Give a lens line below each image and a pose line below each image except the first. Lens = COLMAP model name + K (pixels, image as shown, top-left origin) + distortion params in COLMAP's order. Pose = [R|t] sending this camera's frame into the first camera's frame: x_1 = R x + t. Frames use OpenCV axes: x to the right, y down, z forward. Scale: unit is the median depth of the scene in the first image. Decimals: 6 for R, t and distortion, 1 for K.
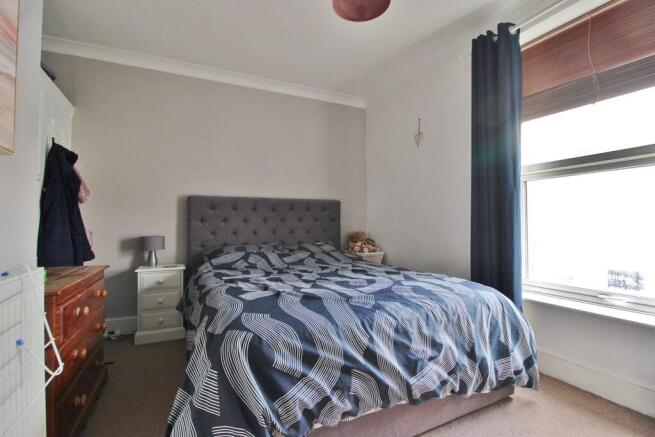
lens RADIAL K [[305.9, 0, 327.5], [0, 305.9, 218.5], [0, 0, 1]] dist [-0.000743, -0.000416]
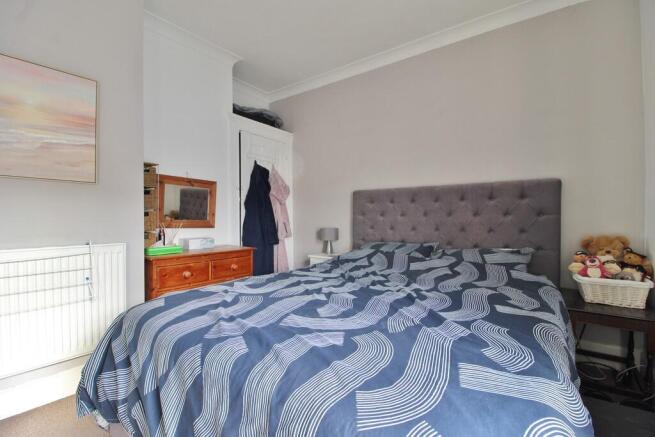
lens RADIAL K [[305.9, 0, 327.5], [0, 305.9, 218.5], [0, 0, 1]] dist [-0.000743, -0.000416]
pose [[0.440041, 0.013196, -0.897881, 0.424587], [0.011865, 0.999719, 0.020507, -0.001843], [0.897899, -0.019677, 0.439761, 0.428286]]
